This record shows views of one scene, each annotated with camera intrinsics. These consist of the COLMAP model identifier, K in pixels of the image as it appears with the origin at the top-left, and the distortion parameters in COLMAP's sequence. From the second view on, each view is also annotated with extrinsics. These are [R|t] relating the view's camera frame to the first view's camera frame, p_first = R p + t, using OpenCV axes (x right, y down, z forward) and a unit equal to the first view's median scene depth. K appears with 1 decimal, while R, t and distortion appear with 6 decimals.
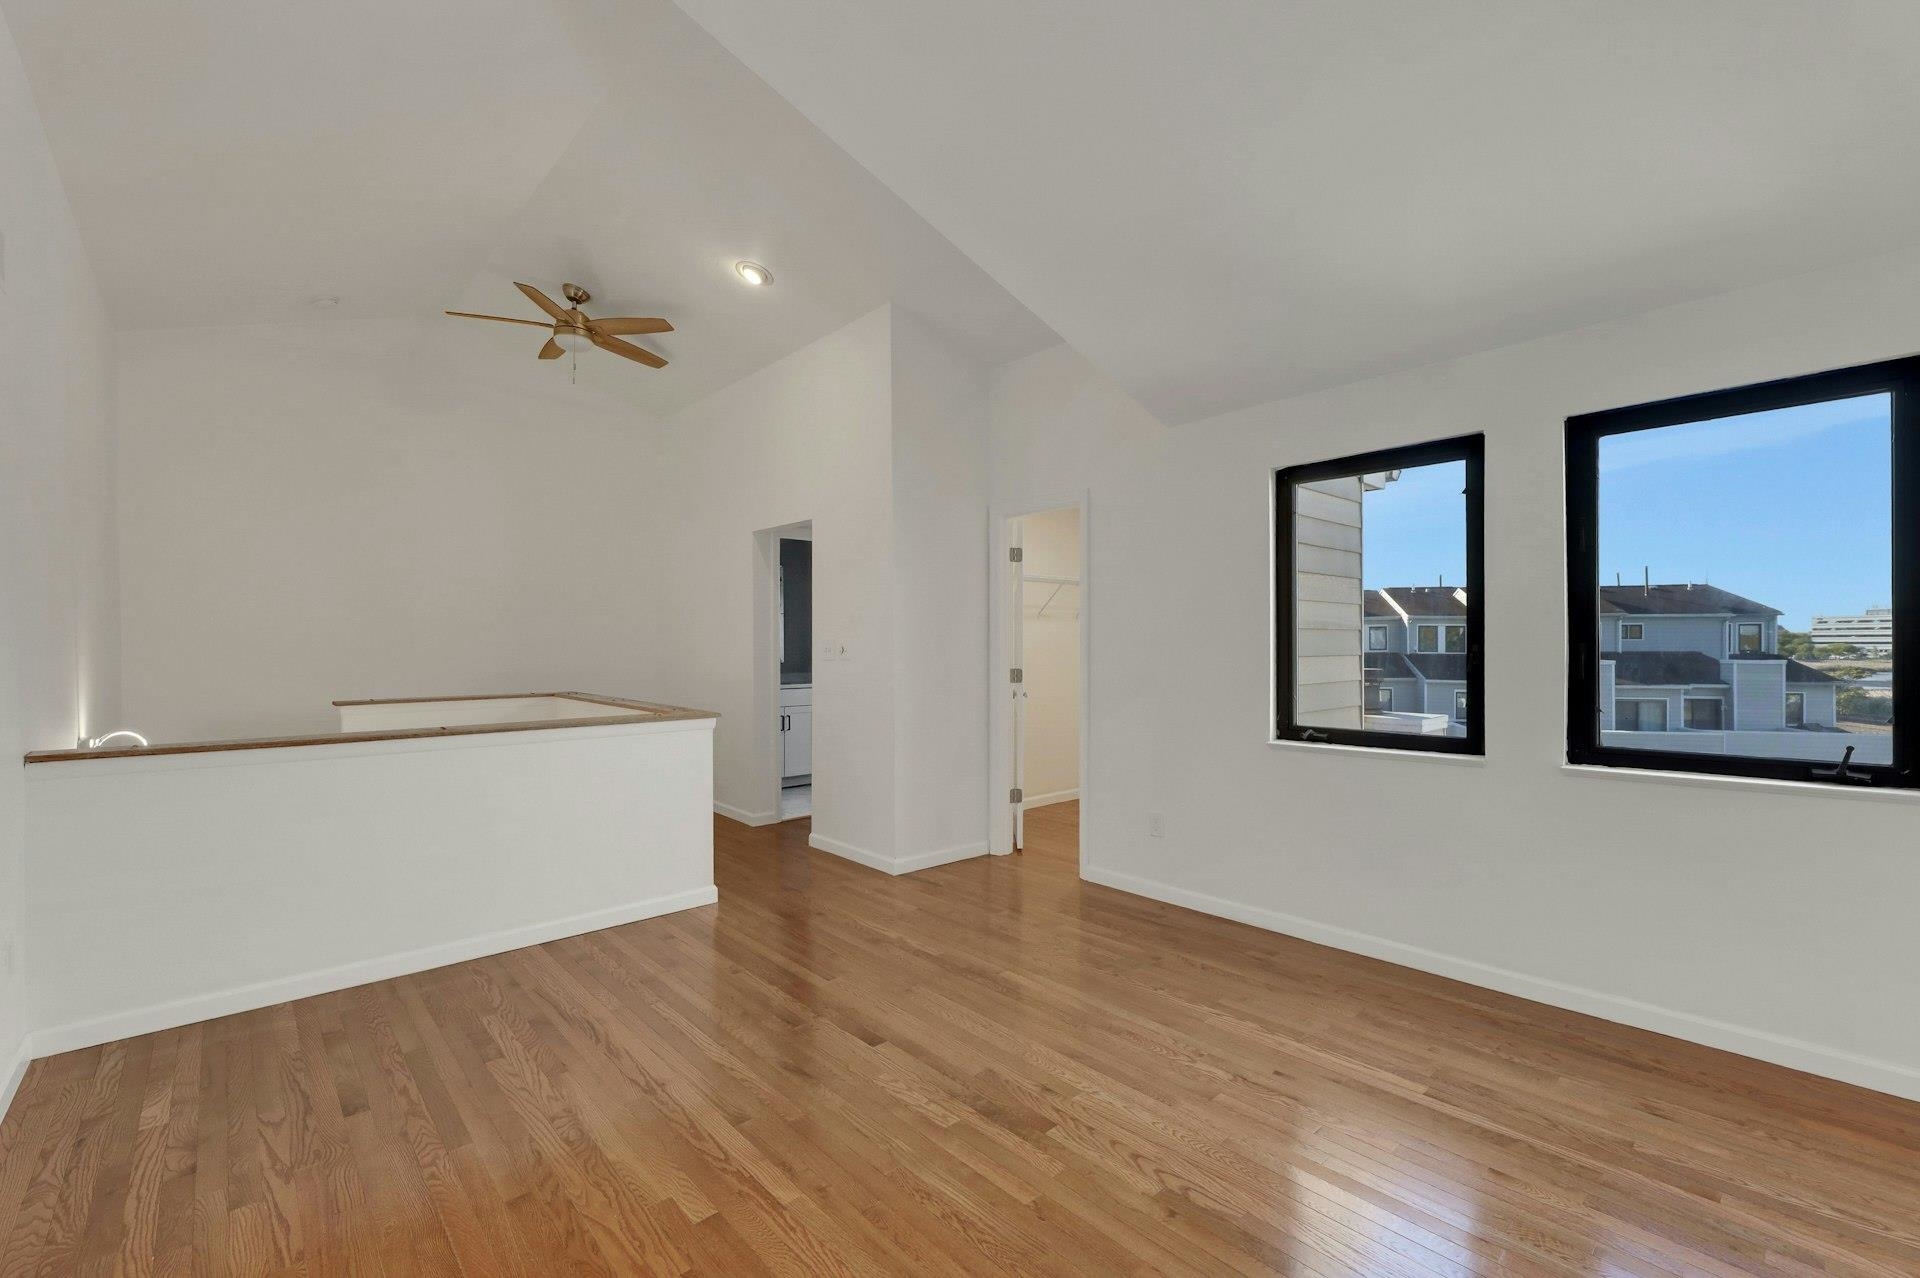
lens RADIAL K [[819.9, 0, 961.4], [0, 819.9, 644.5], [0, 0, 1]] dist [0.002189, 0.000411]
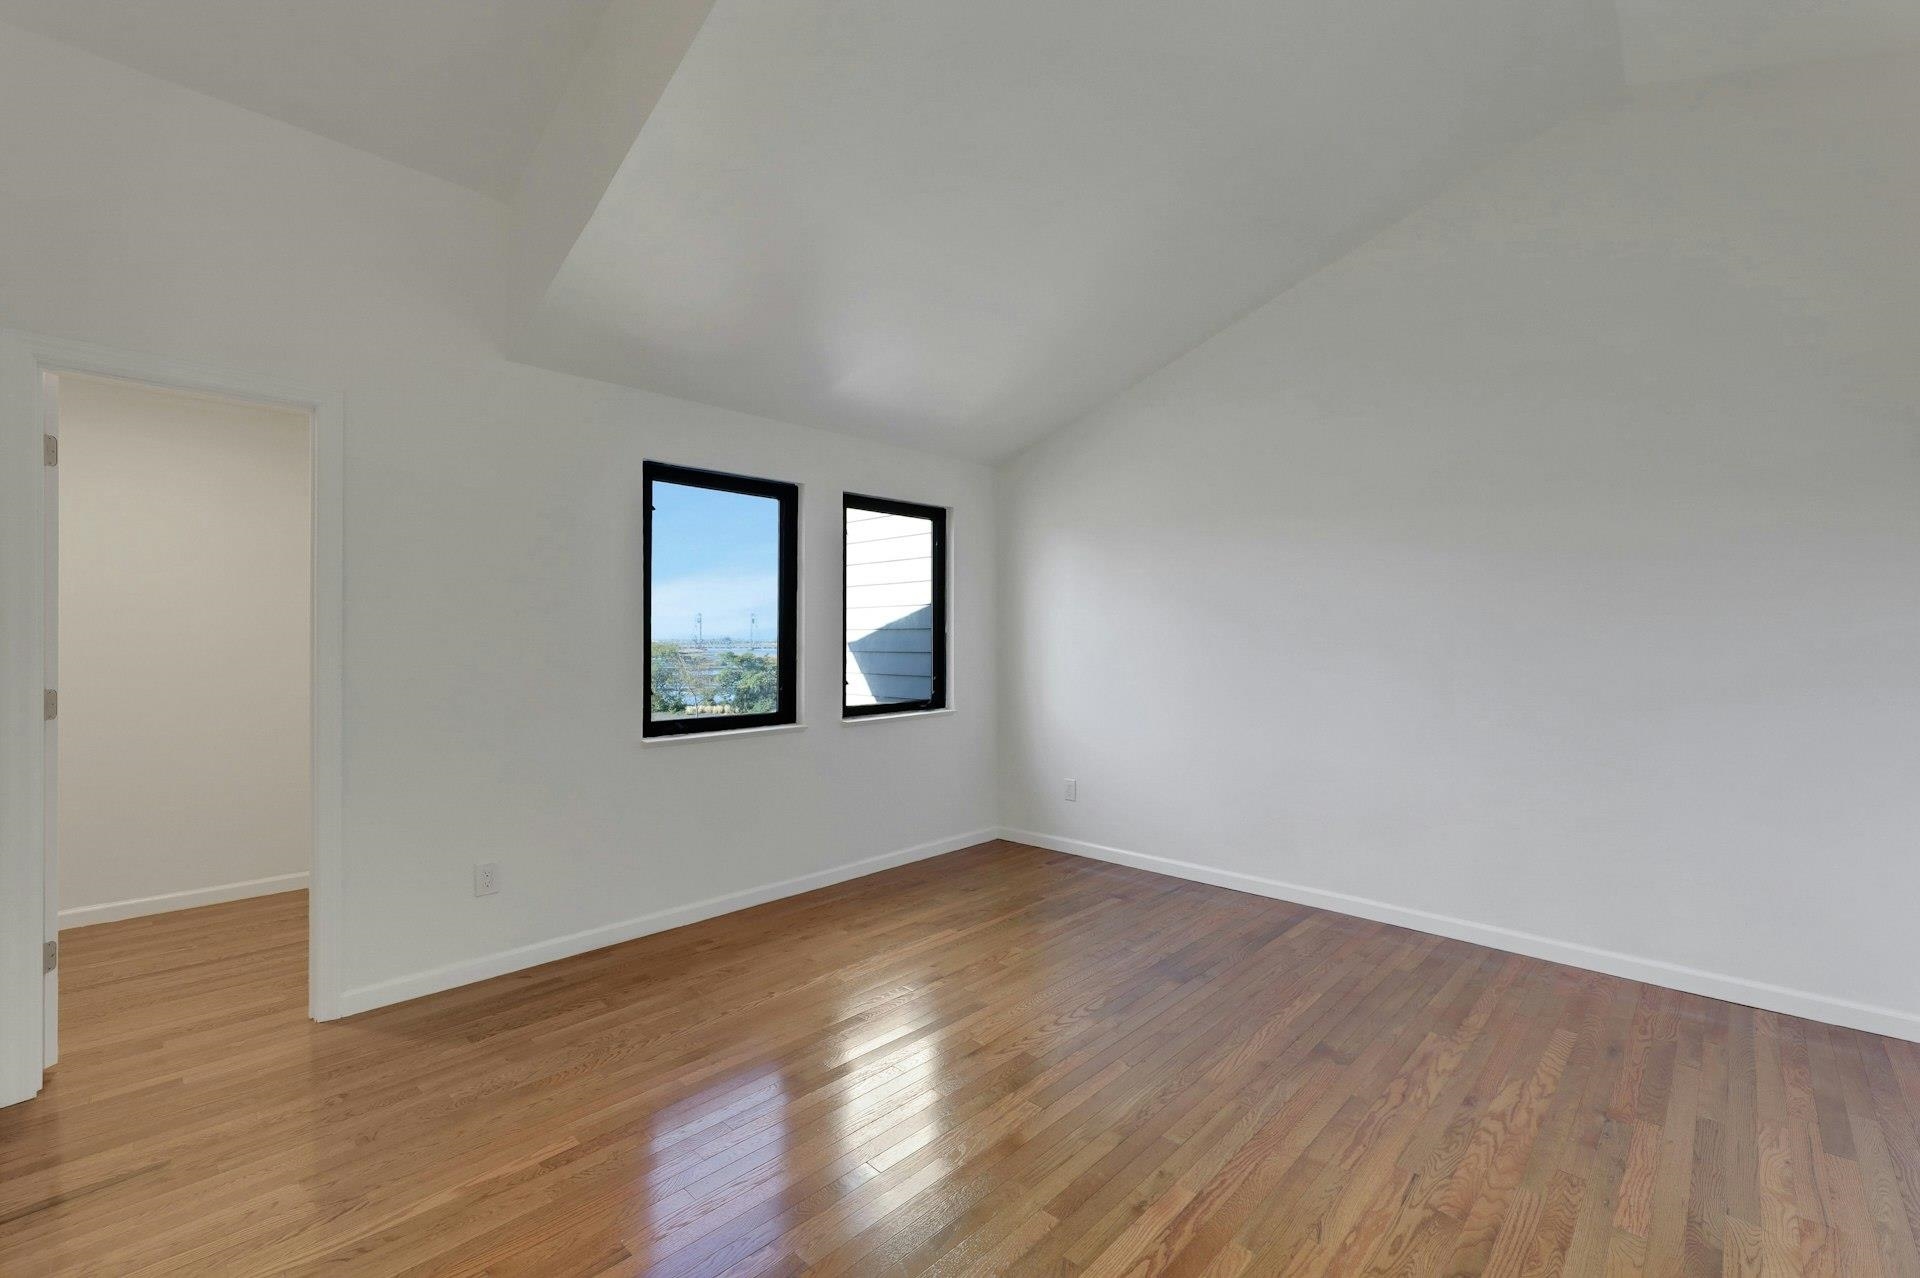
lens RADIAL K [[805.2, 0, 977.9], [0, 805.2, 631.4], [0, 0, 1]] dist [0.000466, -0.001151]
pose [[-0.080971, 0.015425, 0.996597, -0.655537], [0.000290, 0.999881, -0.015453, 0.005038], [-0.996716, -0.000963, -0.080966, 0.743761]]
